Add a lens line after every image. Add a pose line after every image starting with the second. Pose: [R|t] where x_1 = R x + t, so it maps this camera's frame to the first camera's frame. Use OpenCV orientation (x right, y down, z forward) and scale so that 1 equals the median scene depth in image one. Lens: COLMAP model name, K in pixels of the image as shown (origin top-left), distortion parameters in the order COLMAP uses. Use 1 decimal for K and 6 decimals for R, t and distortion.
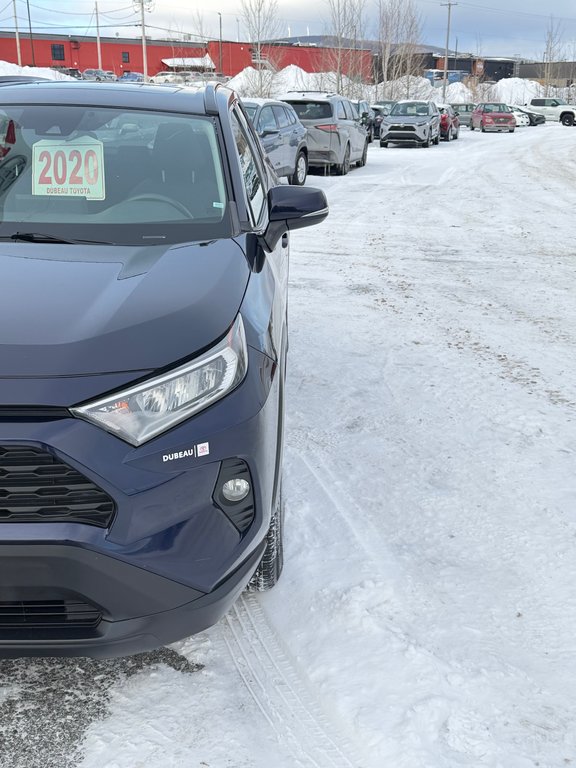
lens RADIAL K [[835.7, 0, 286.9], [0, 835.7, 386.8], [0, 0, 1]] dist [0.201650, -0.460632]
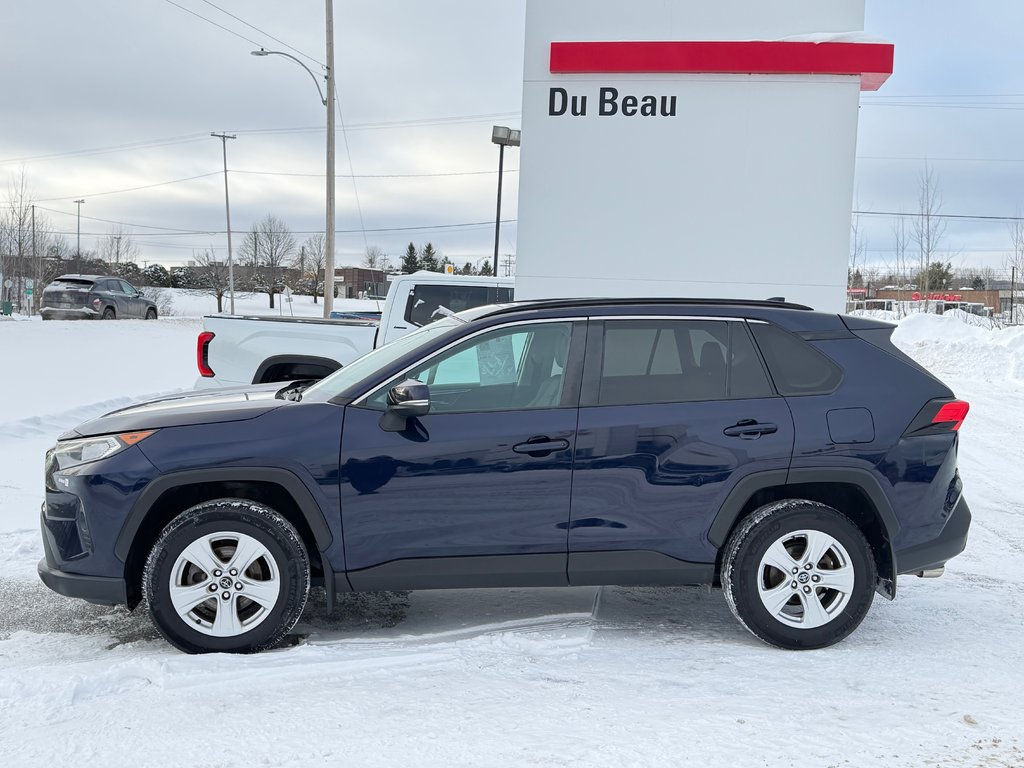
lens RADIAL K [[1114.2, 0, 511.1], [0, 1114.2, 386.9], [0, 0, 1]] dist [0.201650, -0.460632]
pose [[0.129013, 0.057318, -0.989985, 1.348803], [-0.340608, 0.940152, 0.010046, -0.258779], [0.931312, 0.335901, 0.140815, 0.827482]]
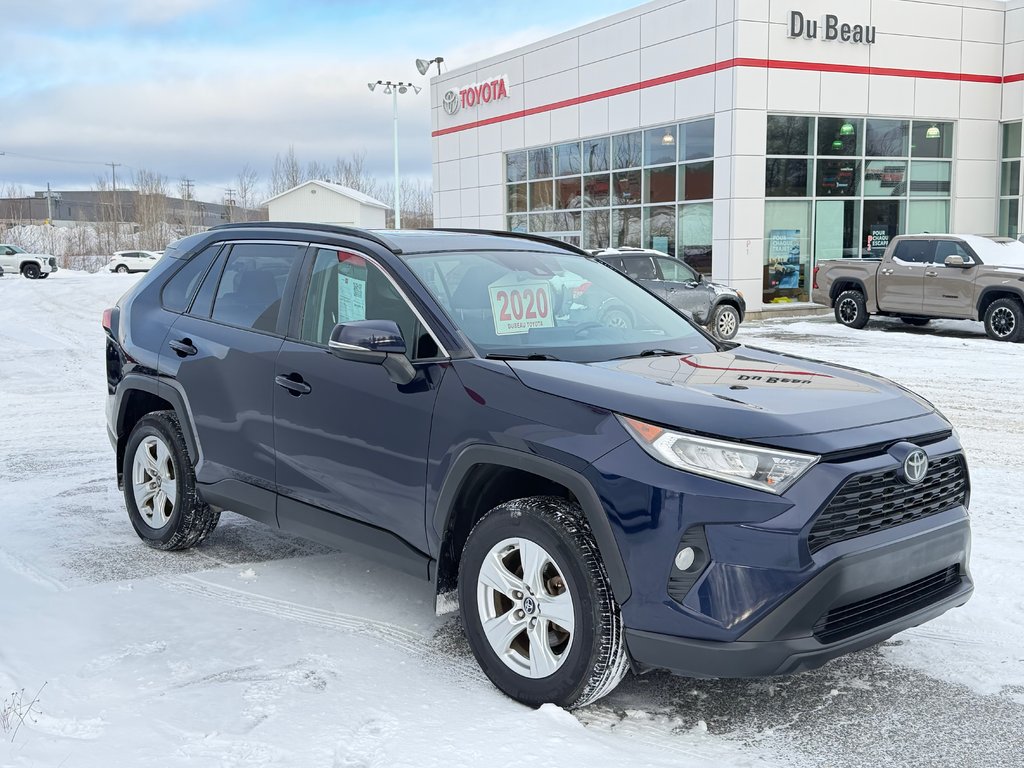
lens RADIAL K [[1114.2, 0, 511.1], [0, 1114.2, 386.9], [0, 0, 1]] dist [0.201650, -0.460632]
pose [[0.717842, -0.088338, 0.690579, -1.186147], [0.224953, 0.968142, -0.109990, -0.001705], [-0.658862, 0.234303, 0.714844, 0.013061]]
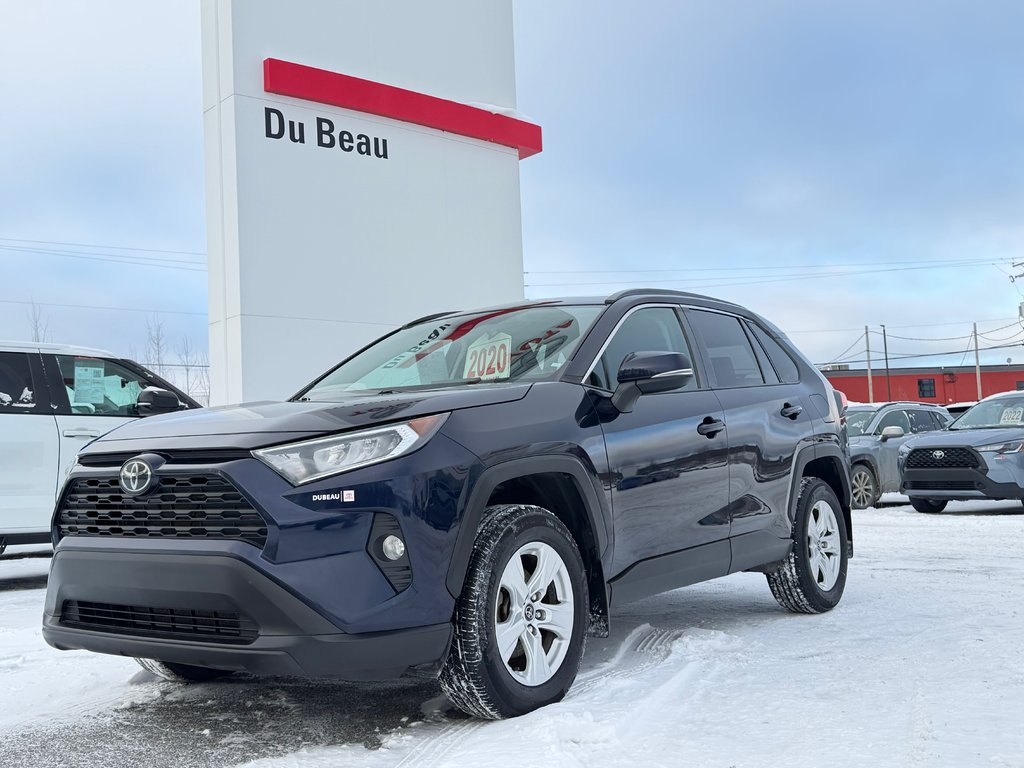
lens RADIAL K [[1114.2, 0, 511.1], [0, 1114.2, 386.9], [0, 0, 1]] dist [0.201650, -0.460632]
pose [[0.815711, -0.079899, -0.572916, 0.567564], [-0.140967, 0.933099, -0.330839, 0.238153], [0.561021, 0.350631, 0.749876, -0.064106]]
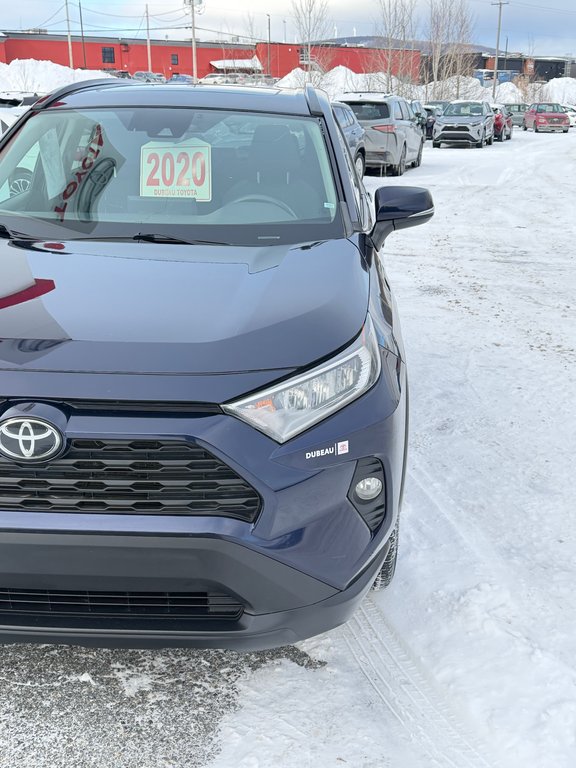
lens RADIAL K [[835.7, 0, 286.9], [0, 835.7, 386.8], [0, 0, 1]] dist [0.201650, -0.460632]
pose [[0.998705, 0.012413, -0.049346, -0.066812], [-0.012472, 0.999922, -0.000882, 0.001788], [0.049331, 0.001497, 0.998781, -0.005758]]
